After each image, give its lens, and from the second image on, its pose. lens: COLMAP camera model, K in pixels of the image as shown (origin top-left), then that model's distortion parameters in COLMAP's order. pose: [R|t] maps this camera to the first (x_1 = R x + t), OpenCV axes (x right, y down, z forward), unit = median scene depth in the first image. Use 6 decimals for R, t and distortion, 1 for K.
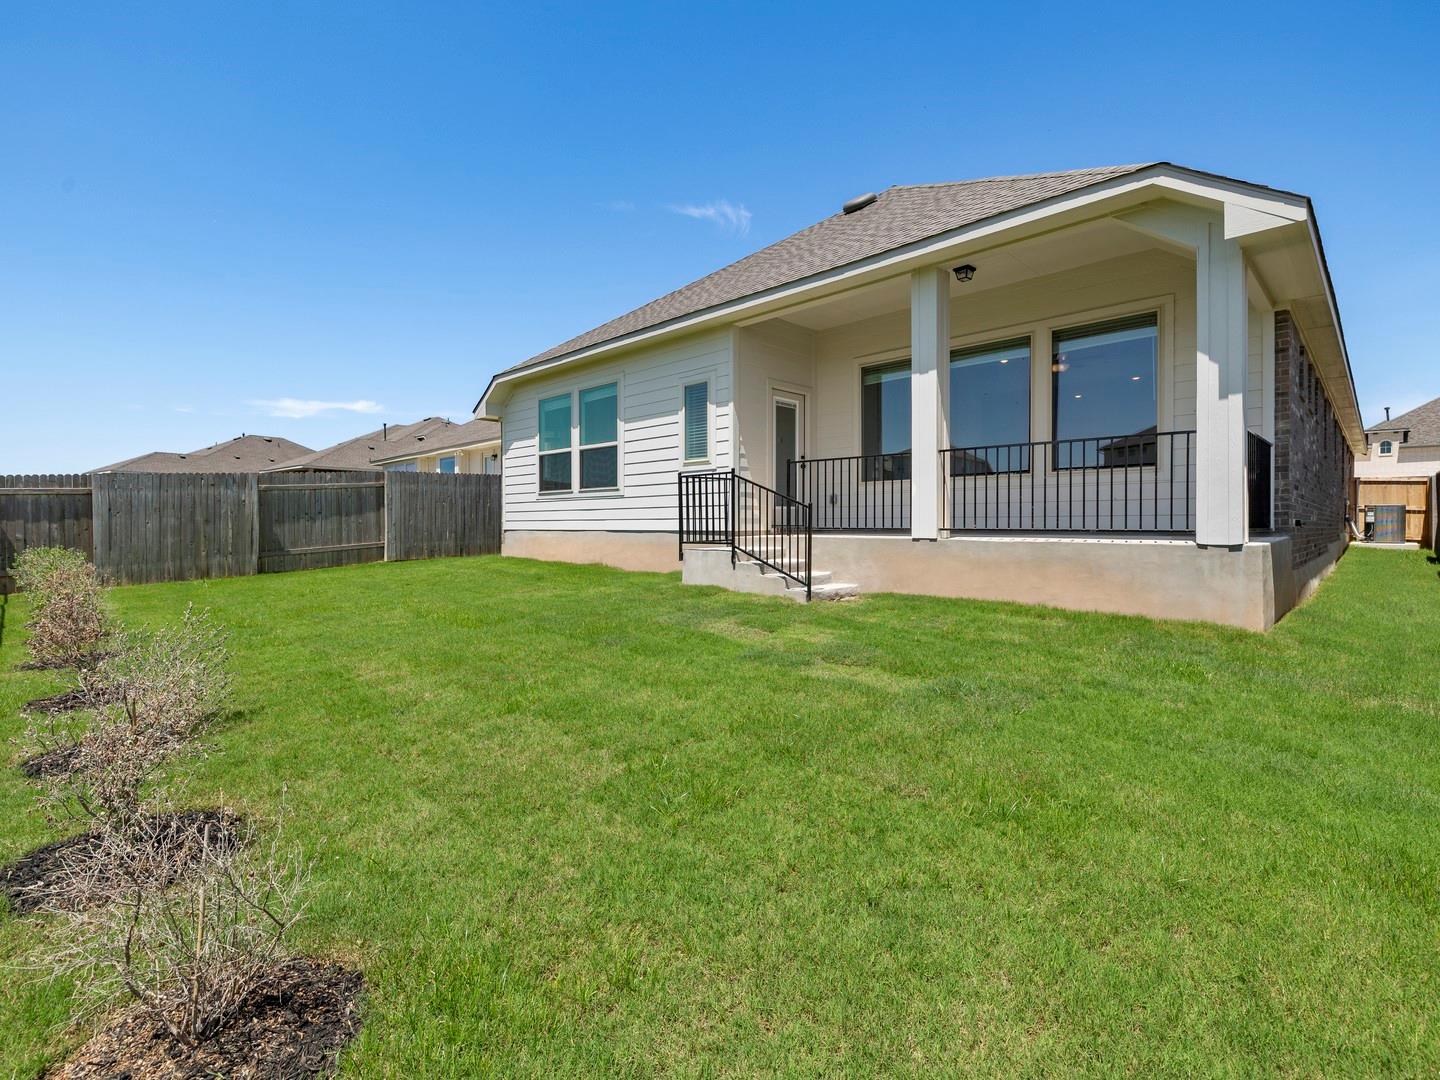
lens RADIAL K [[679.5, 0, 719.5], [0, 679.5, 529.2], [0, 0, 1]] dist [0.001406, 0.000495]
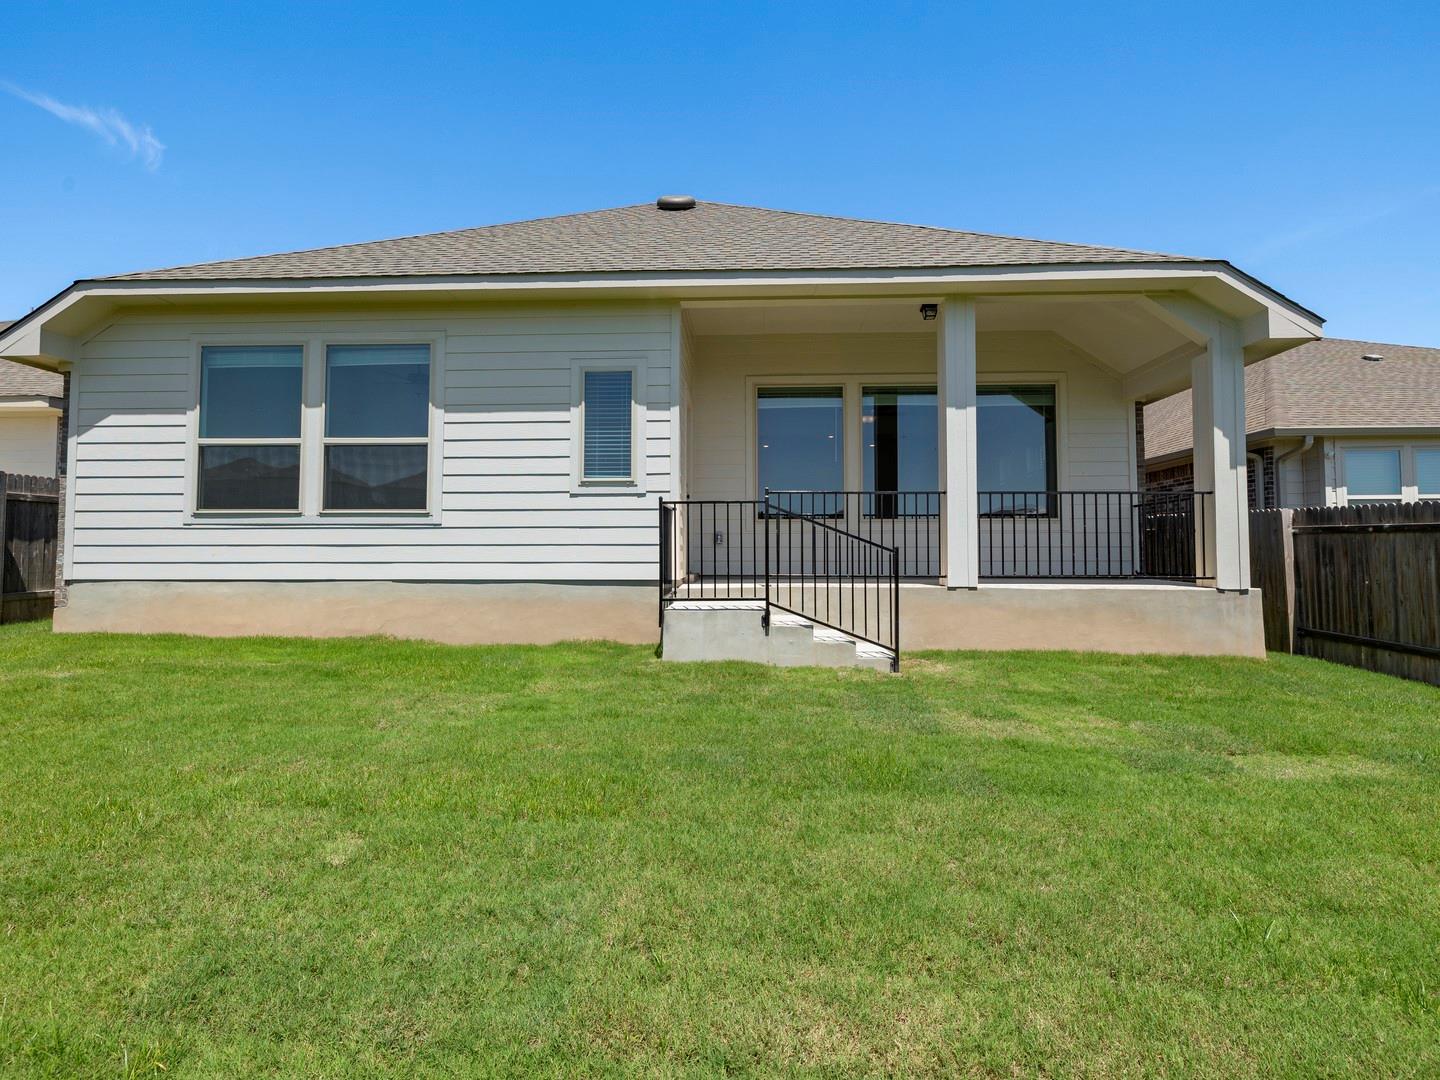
lens RADIAL K [[699.2, 0, 720.8], [0, 699.2, 534.4], [0, 0, 1]] dist [0.005375, -0.000064]
pose [[0.743237, 0.035039, 0.668110, -0.446504], [0.002658, 0.998465, -0.055321, -0.004471], [-0.669023, 0.042893, 0.742003, 0.405952]]
